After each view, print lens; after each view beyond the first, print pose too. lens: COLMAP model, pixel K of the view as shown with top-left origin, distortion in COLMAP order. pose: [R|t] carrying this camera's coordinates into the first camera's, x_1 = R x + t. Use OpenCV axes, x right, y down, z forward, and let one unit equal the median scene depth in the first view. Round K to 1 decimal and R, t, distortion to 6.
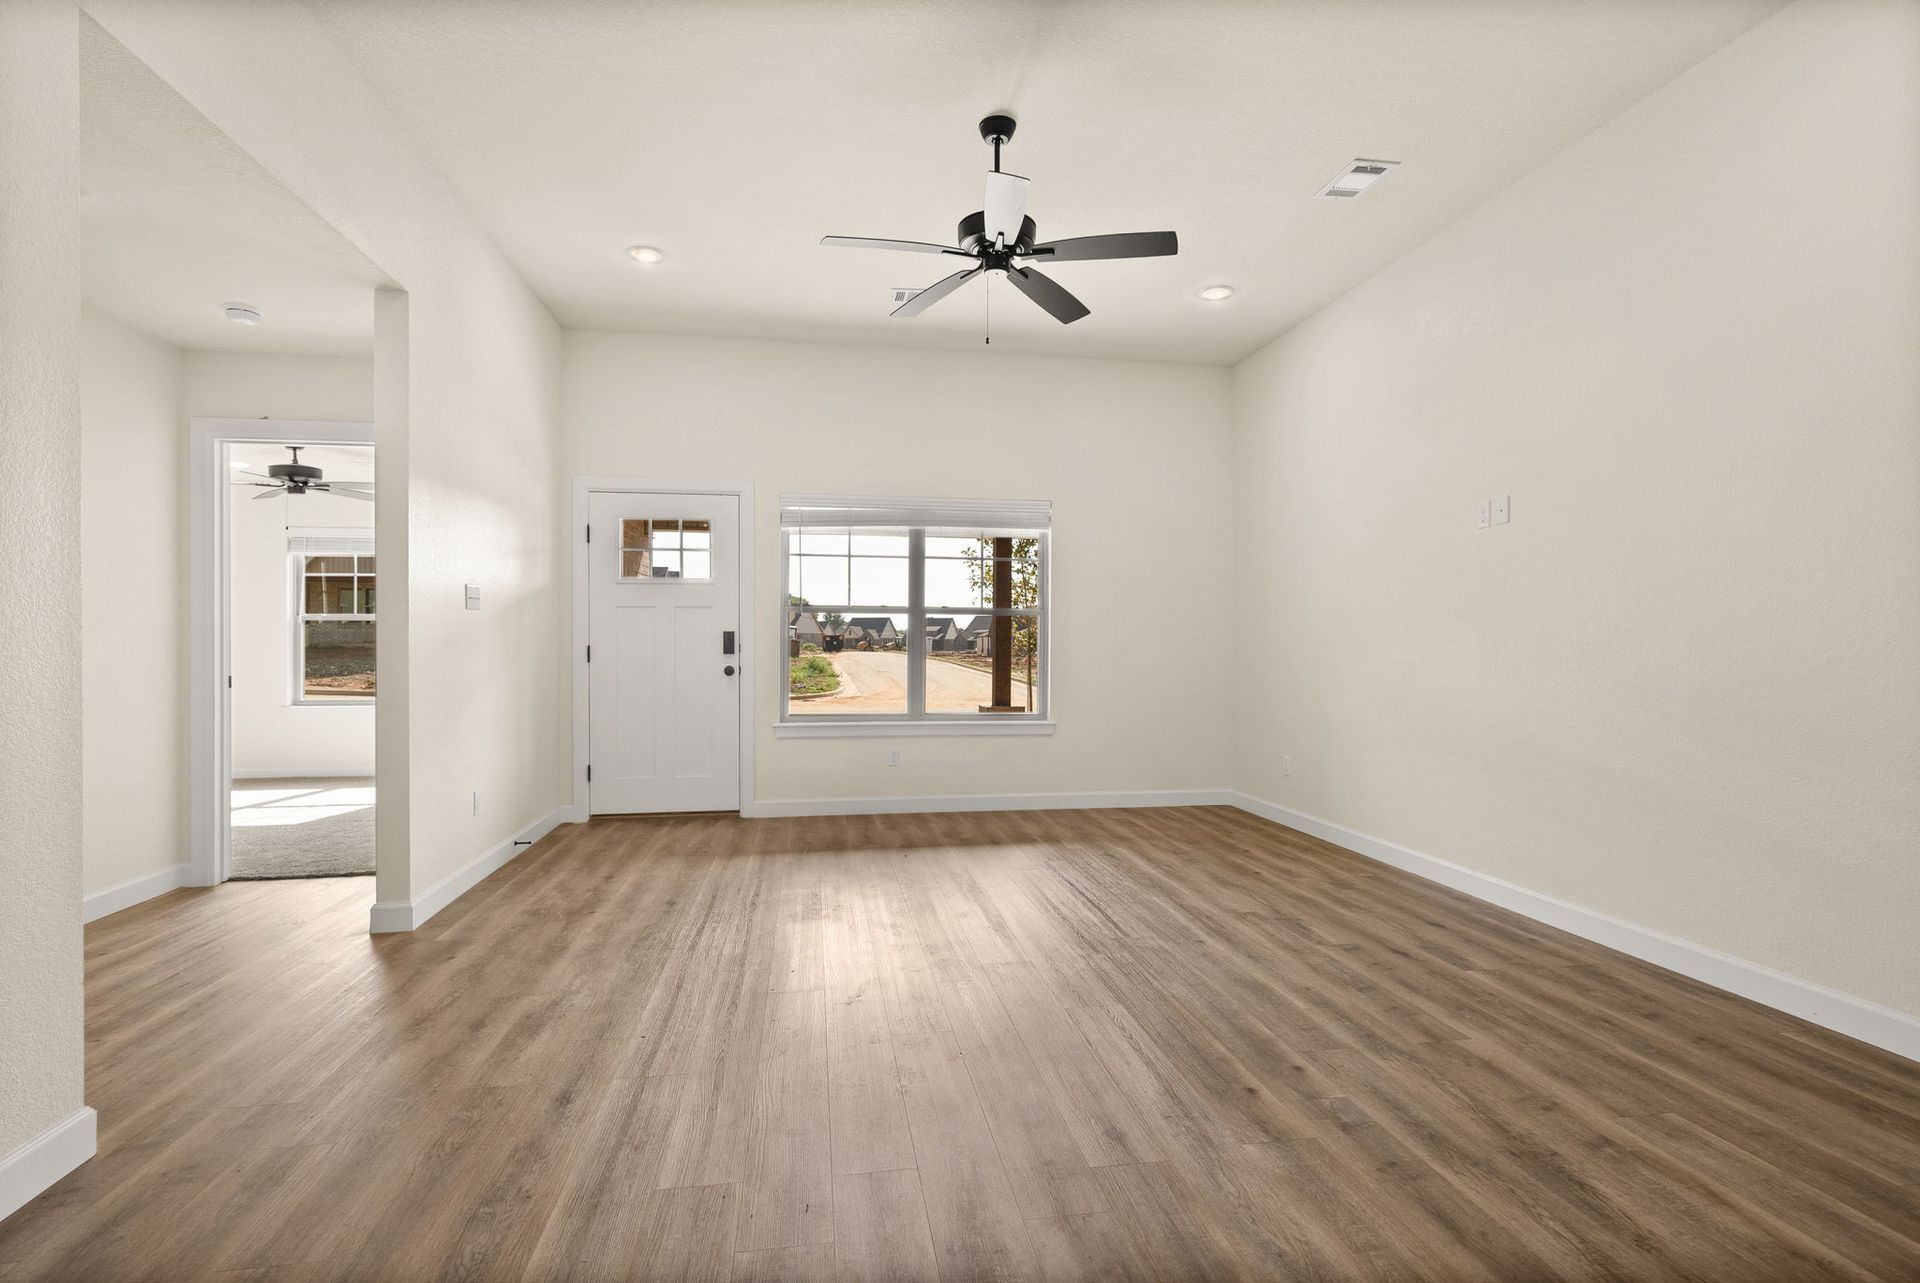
lens RADIAL K [[873.2, 0, 960.0], [0, 873.2, 641.5], [0, 0, 1]] dist [0.000818, 0.000008]
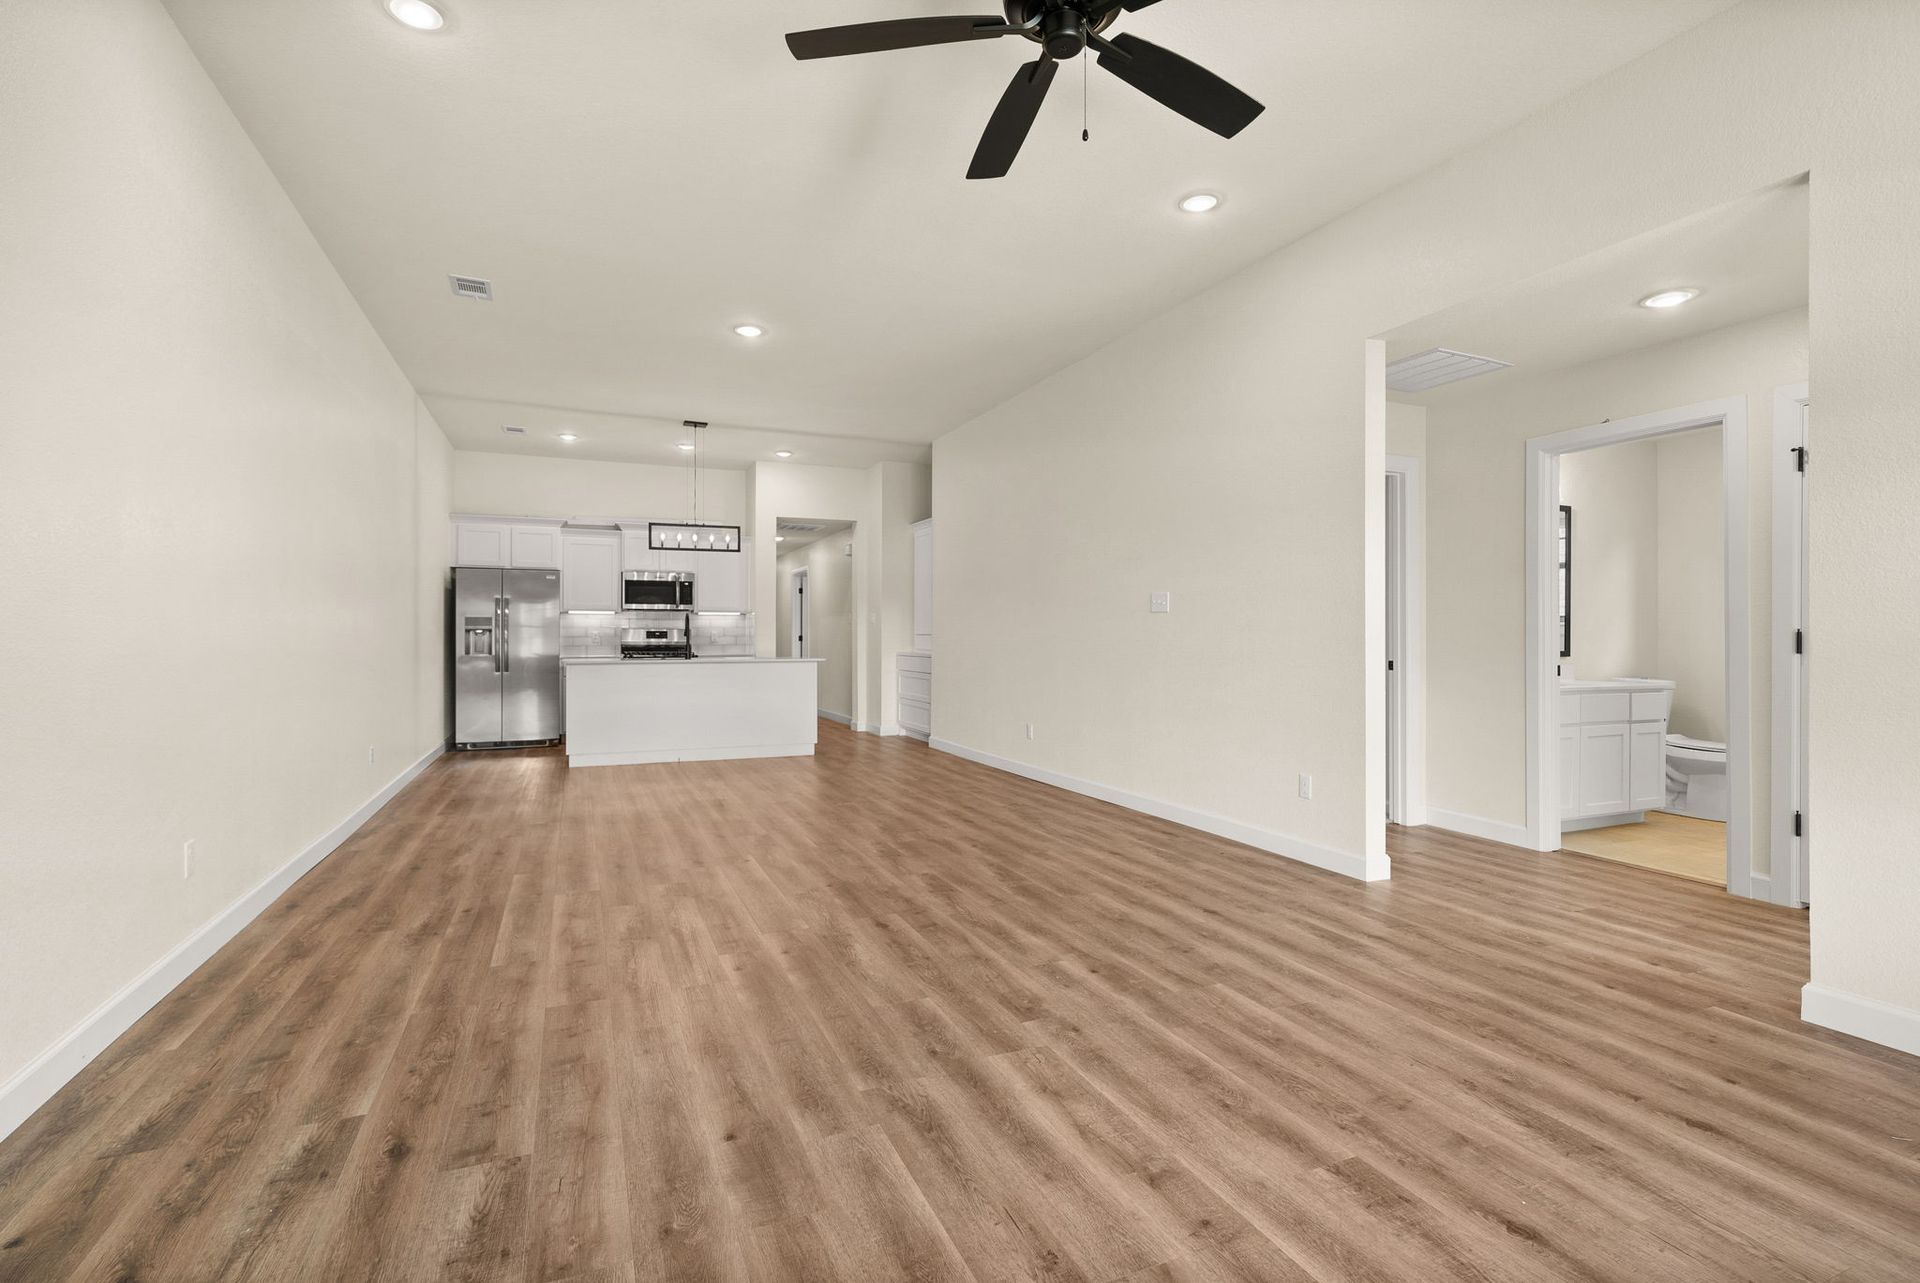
lens RADIAL K [[873.2, 0, 960.0], [0, 873.2, 641.5], [0, 0, 1]] dist [0.000818, 0.000008]
pose [[-0.969783, -0.001878, -0.243962, 0.322208], [-0.002257, 0.999997, 0.001274, 0.008114], [0.243958, 0.001786, -0.969784, 1.929306]]
